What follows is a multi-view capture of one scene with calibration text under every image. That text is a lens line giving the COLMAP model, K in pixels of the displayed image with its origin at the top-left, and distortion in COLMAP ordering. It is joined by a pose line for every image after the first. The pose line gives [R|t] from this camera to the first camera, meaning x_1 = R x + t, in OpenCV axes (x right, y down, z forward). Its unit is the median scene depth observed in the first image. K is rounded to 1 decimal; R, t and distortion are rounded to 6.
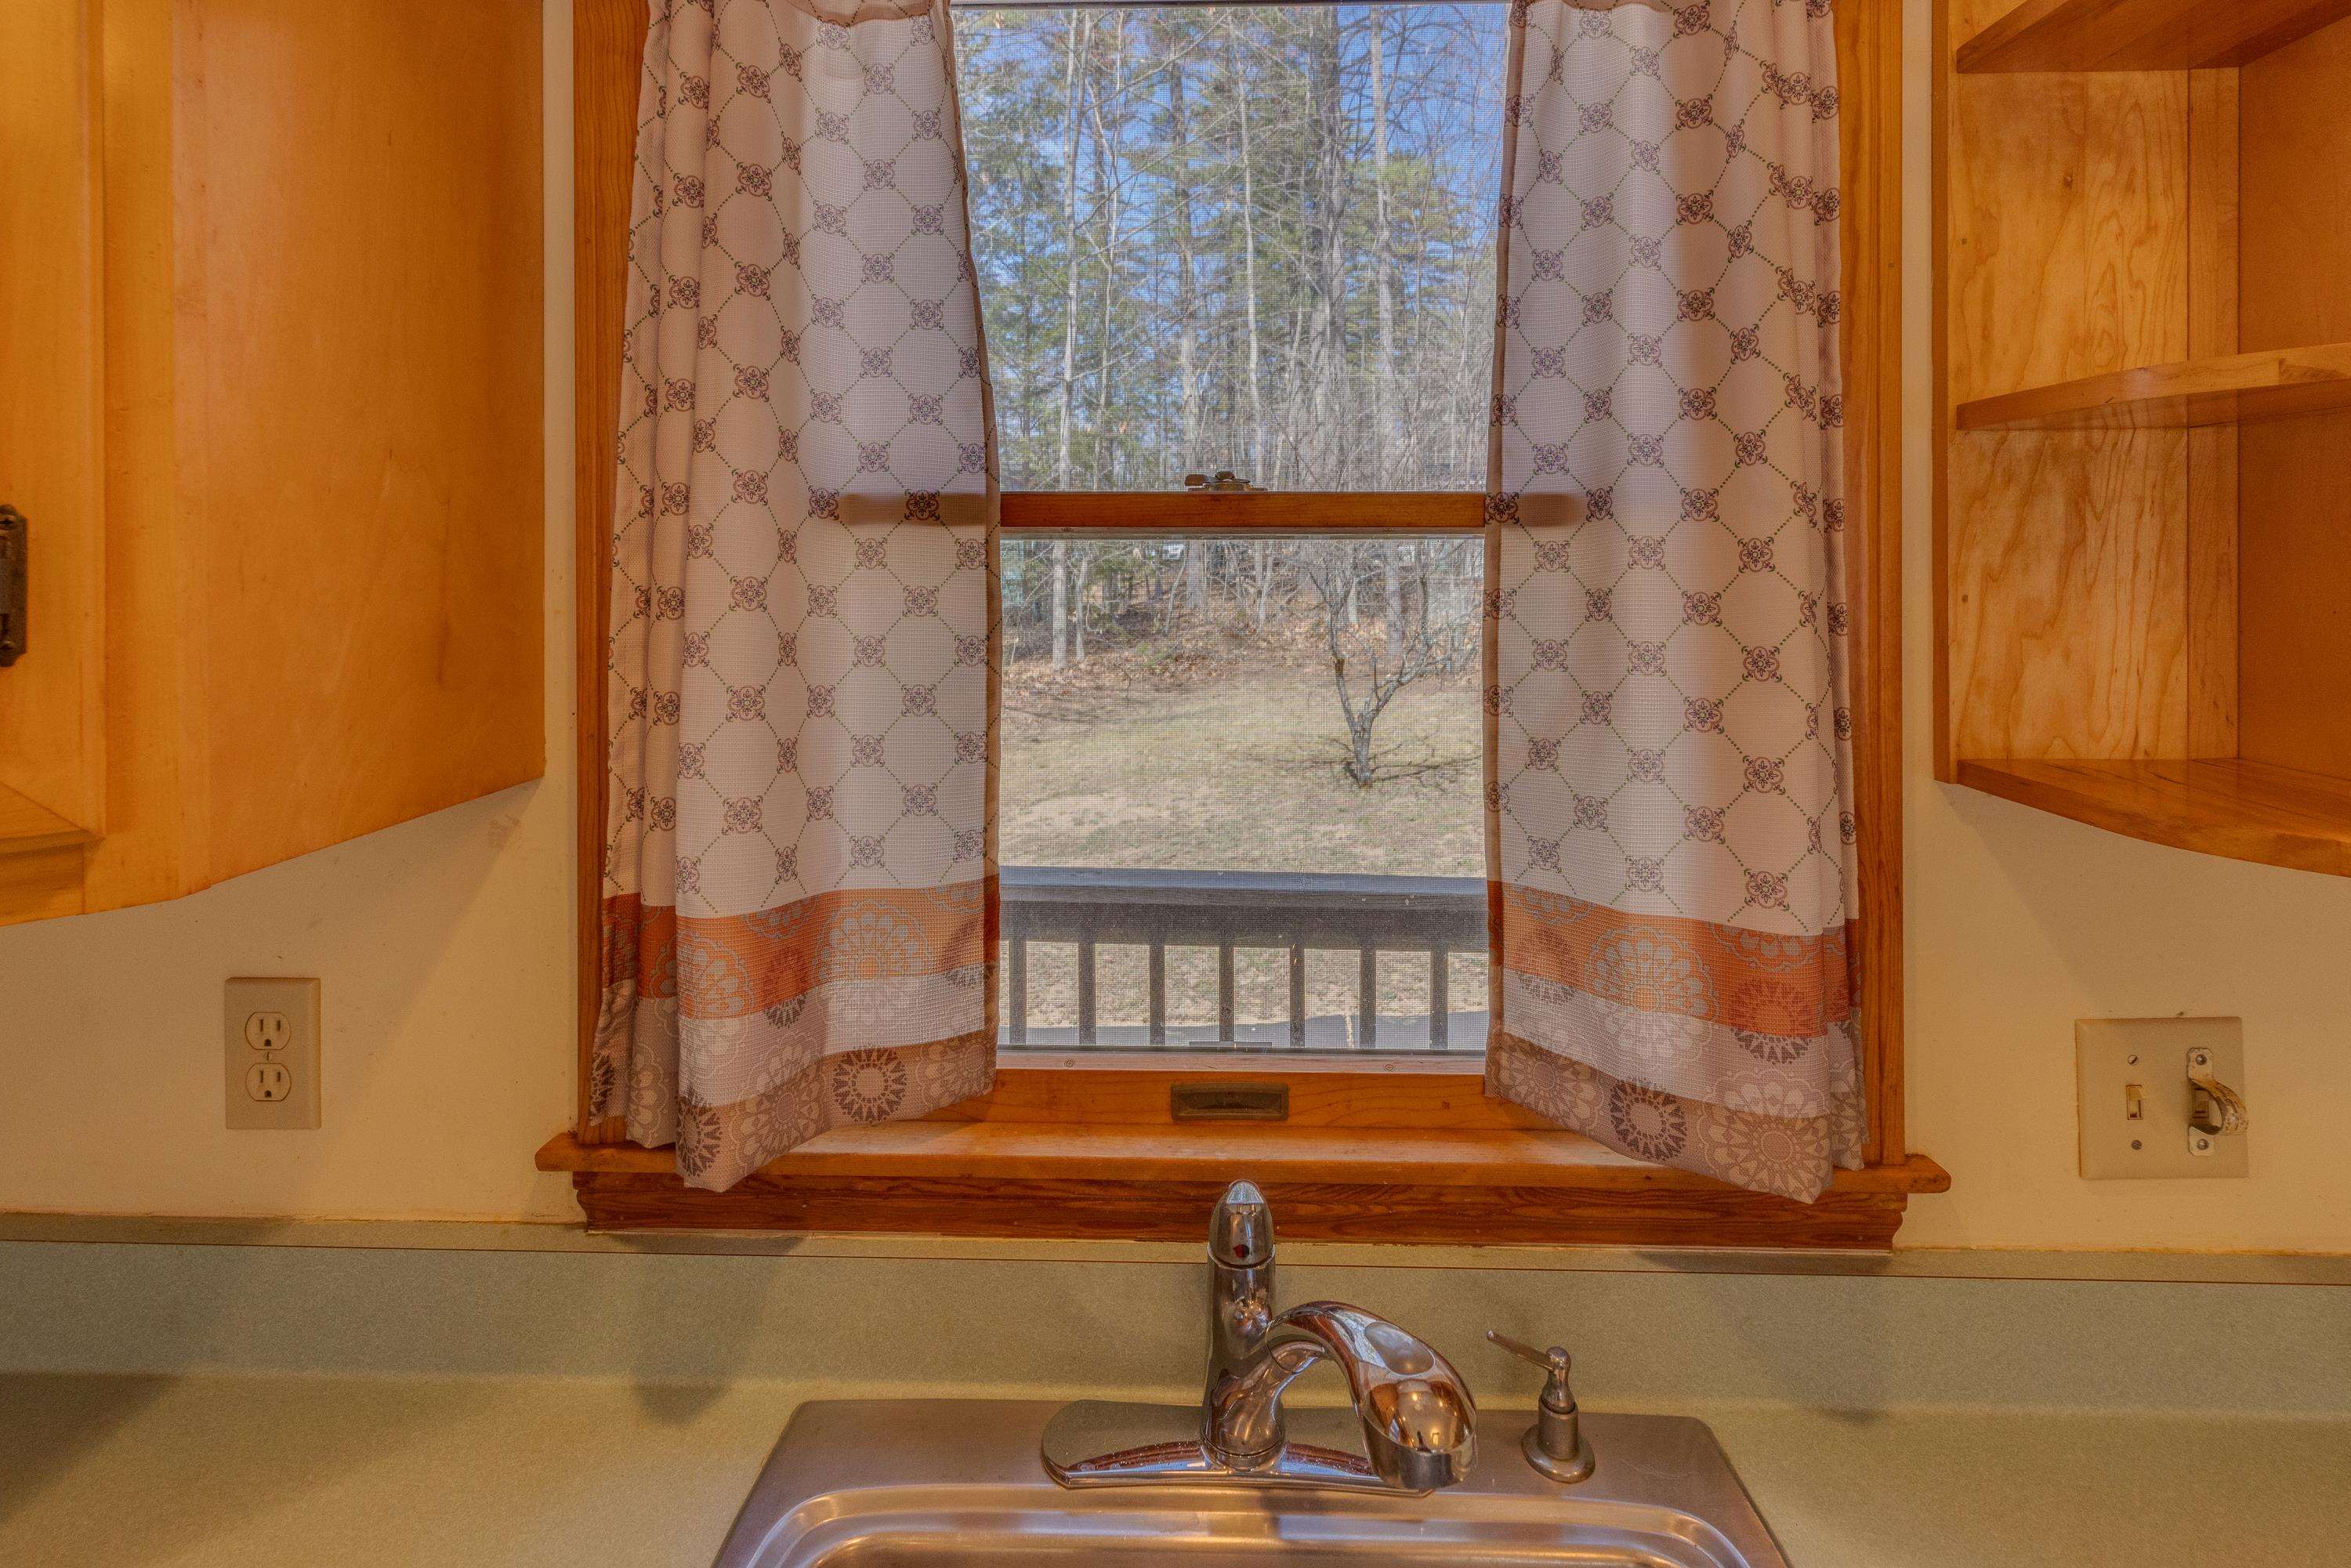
lens RADIAL K [[1112.2, 0, 1190.0], [0, 1112.2, 567.1], [0, 0, 1]] dist [0.003677, 0.000503]
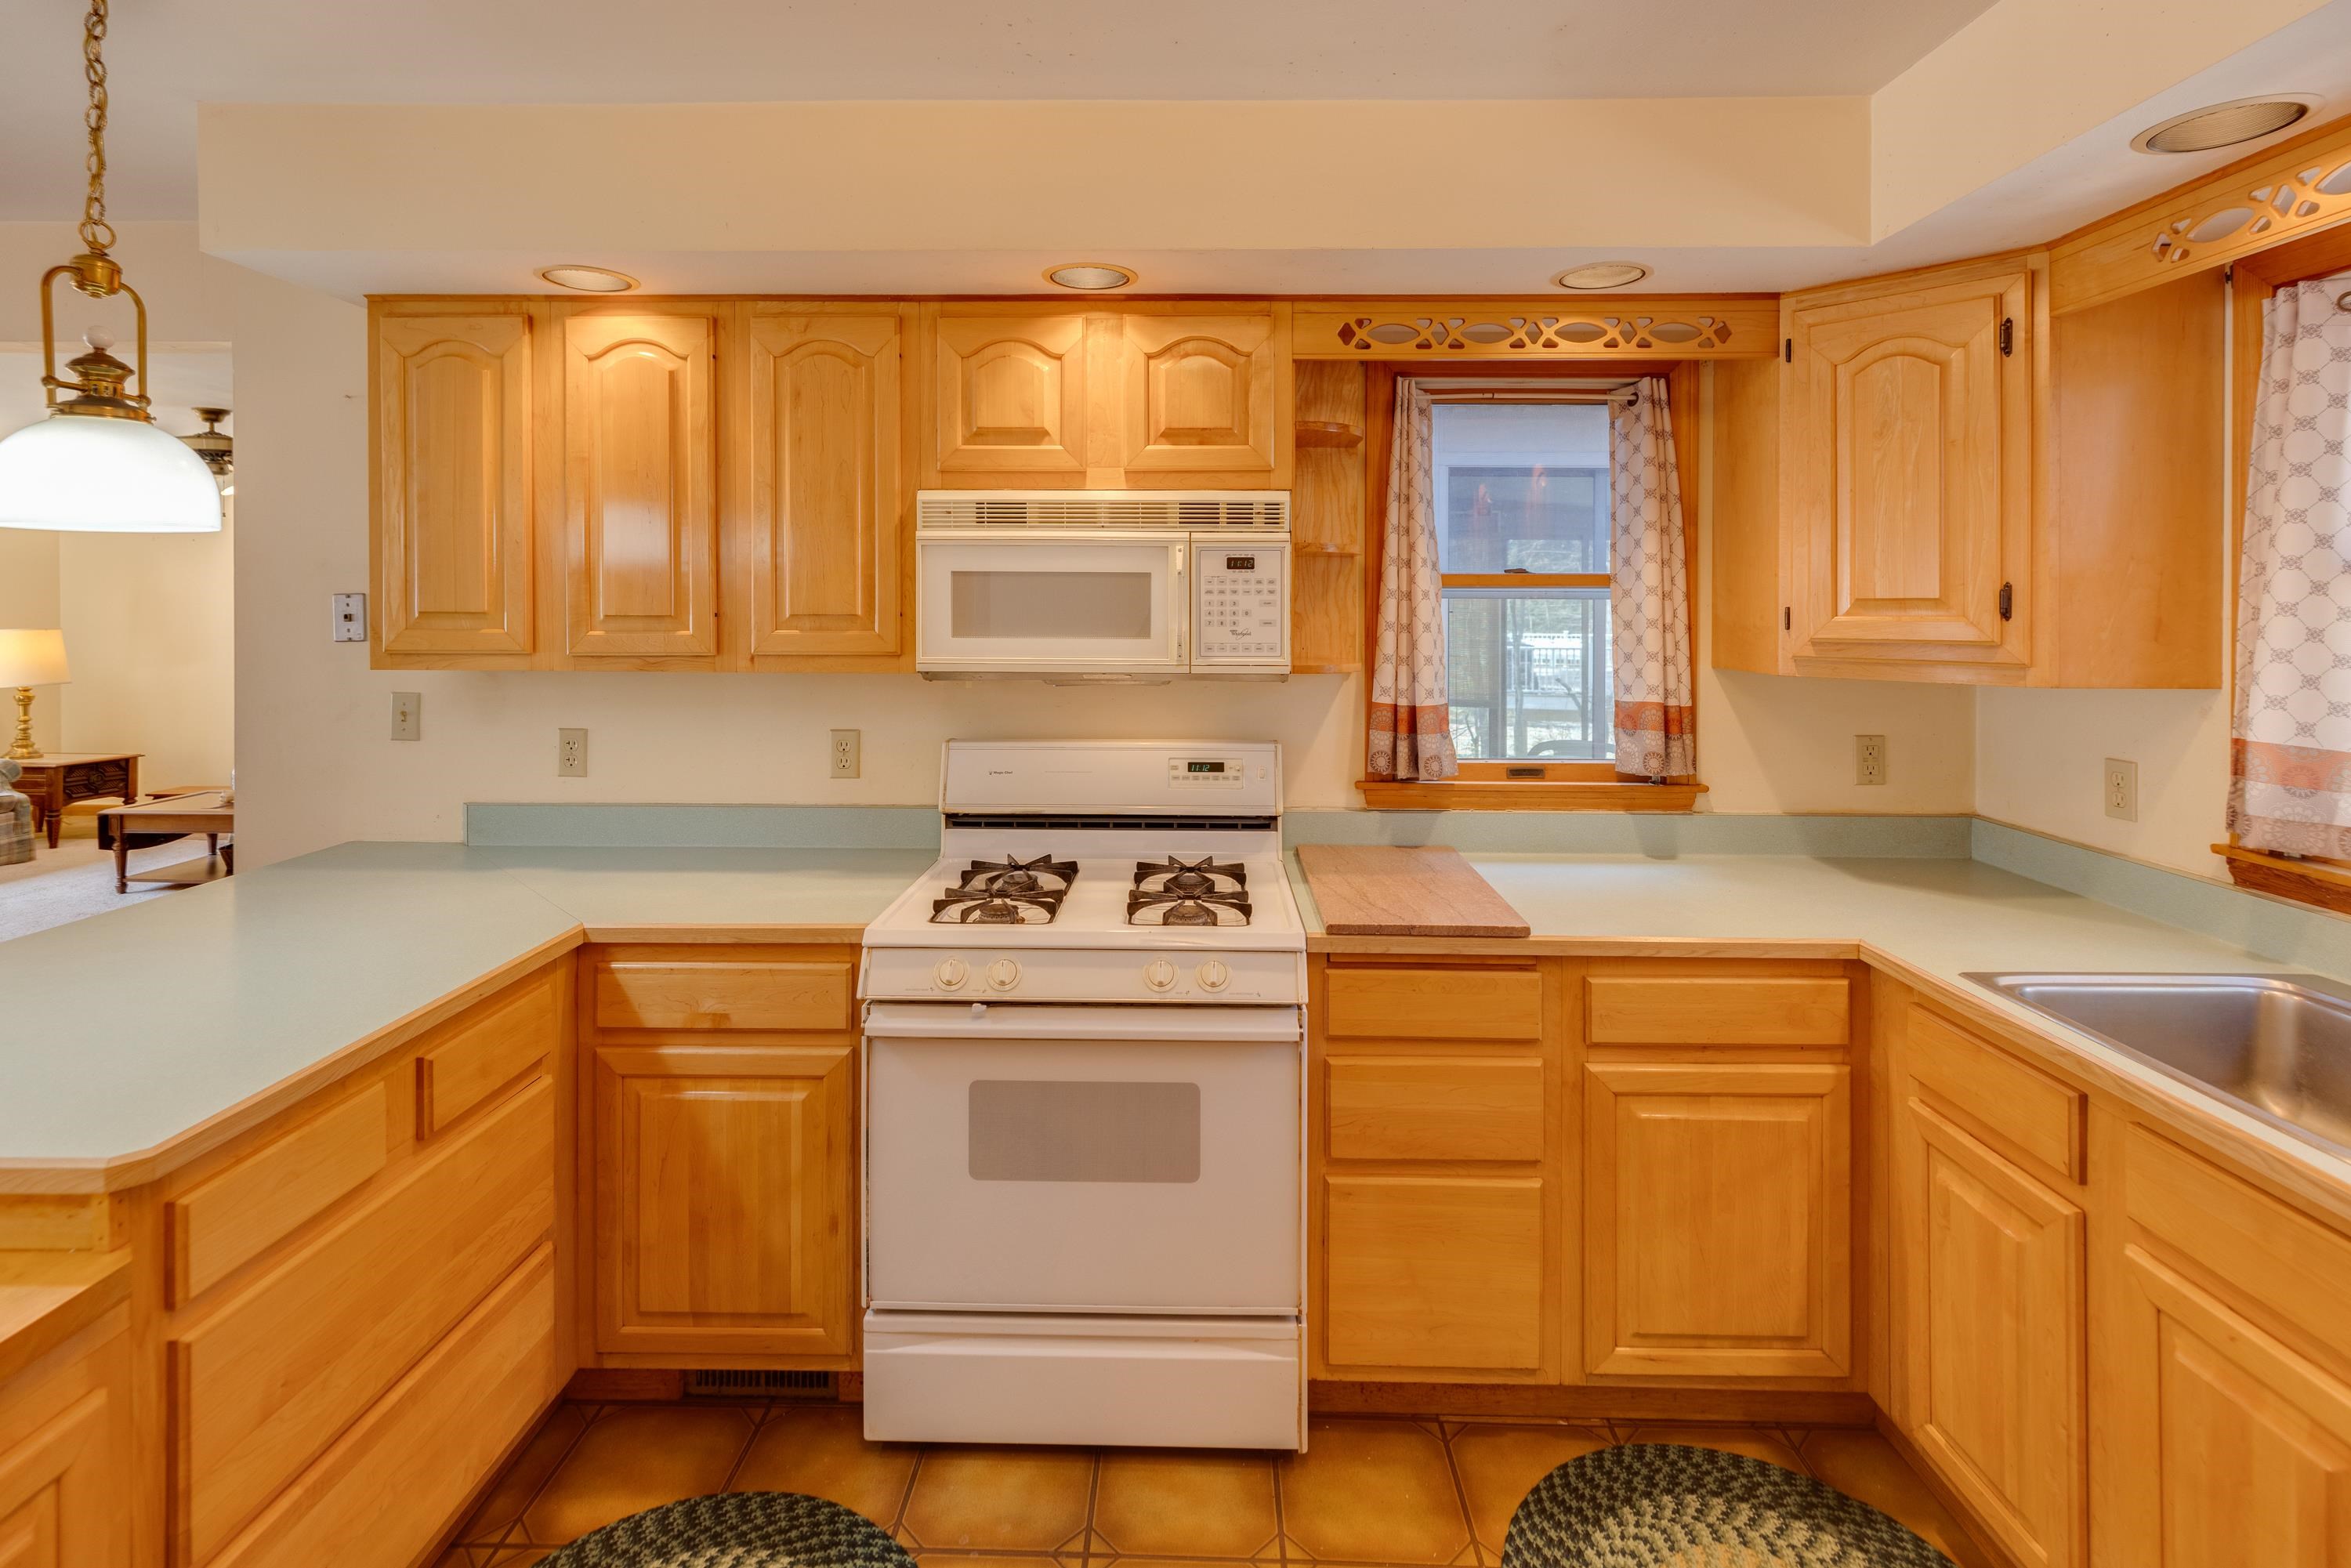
lens RADIAL K [[1112.2, 0, 1164.3], [0, 1112.2, 610.4], [0, 0, 1]] dist [0.003677, 0.000503]
pose [[0.003102, 0.005797, -0.999978, 1.783306], [-0.006742, 0.999961, 0.005776, 0.026833], [0.999972, 0.006724, 0.003141, -1.241480]]
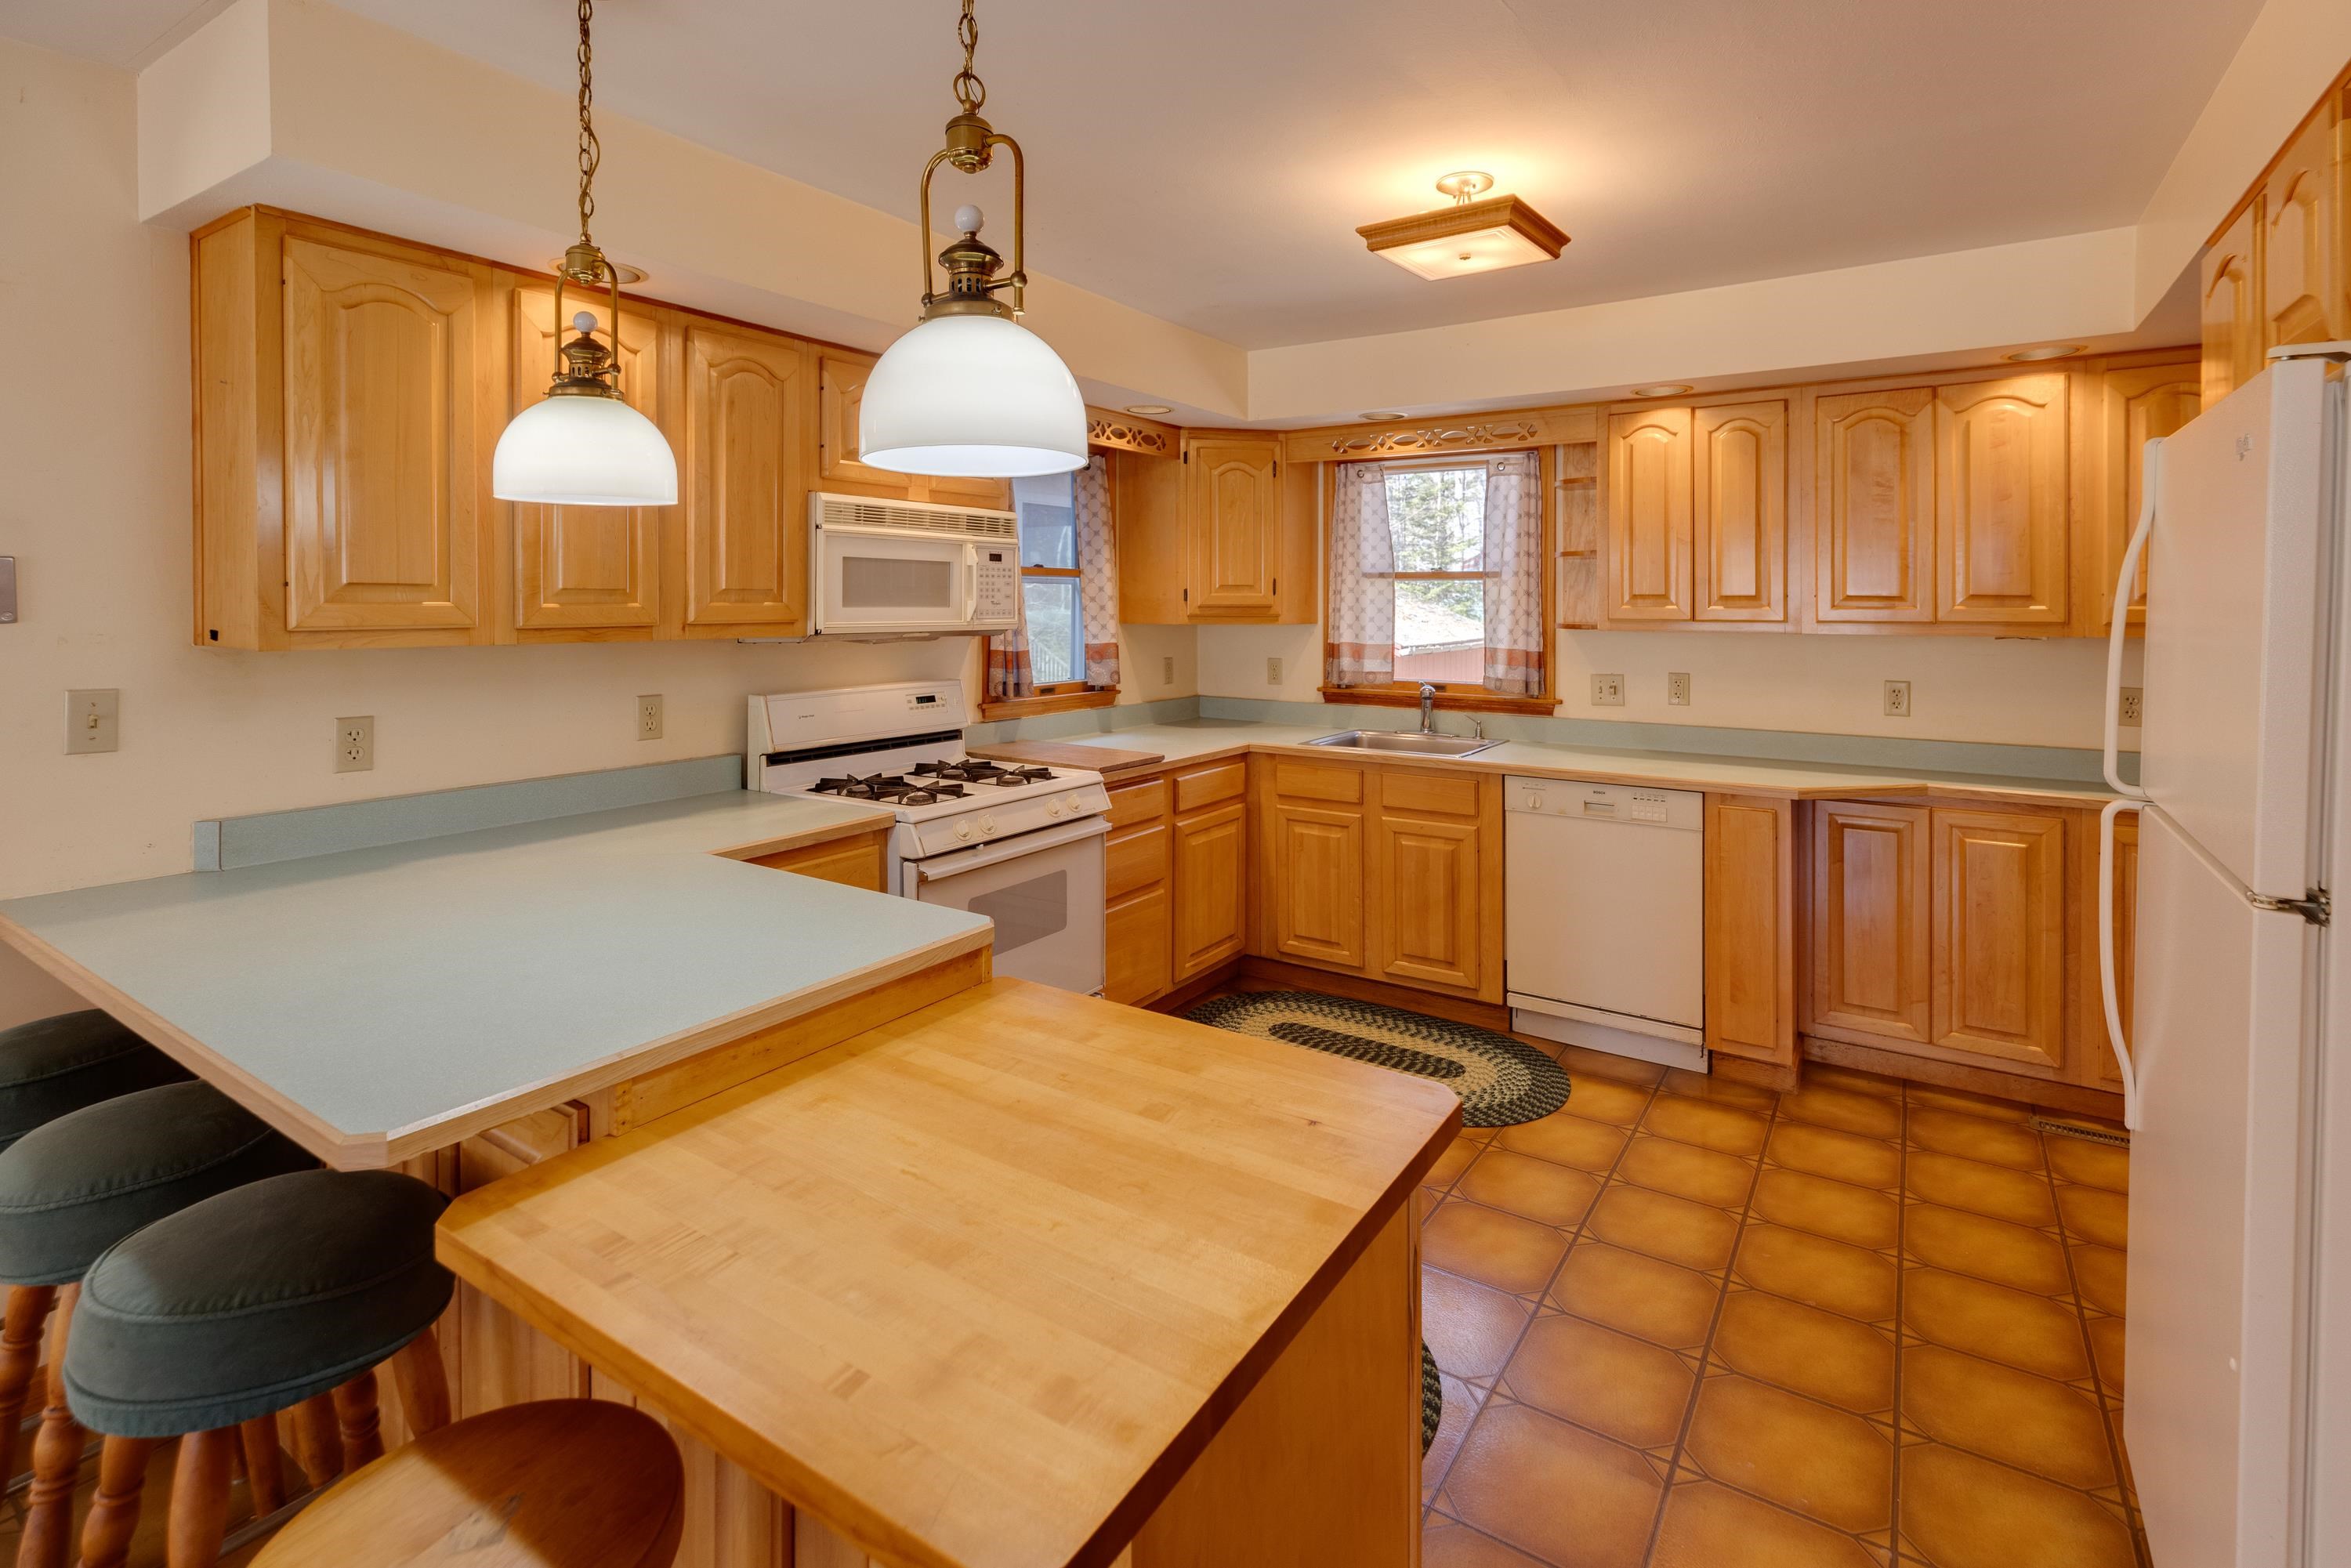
lens RADIAL K [[1112.2, 0, 1197.7], [0, 1112.2, 604.4], [0, 0, 1]] dist [0.003677, 0.000503]
pose [[0.851713, 0.005618, -0.523979, 1.896602], [-0.006357, 0.999980, 0.000387, 0.095440], [0.523970, 0.003001, 0.851731, -4.215653]]
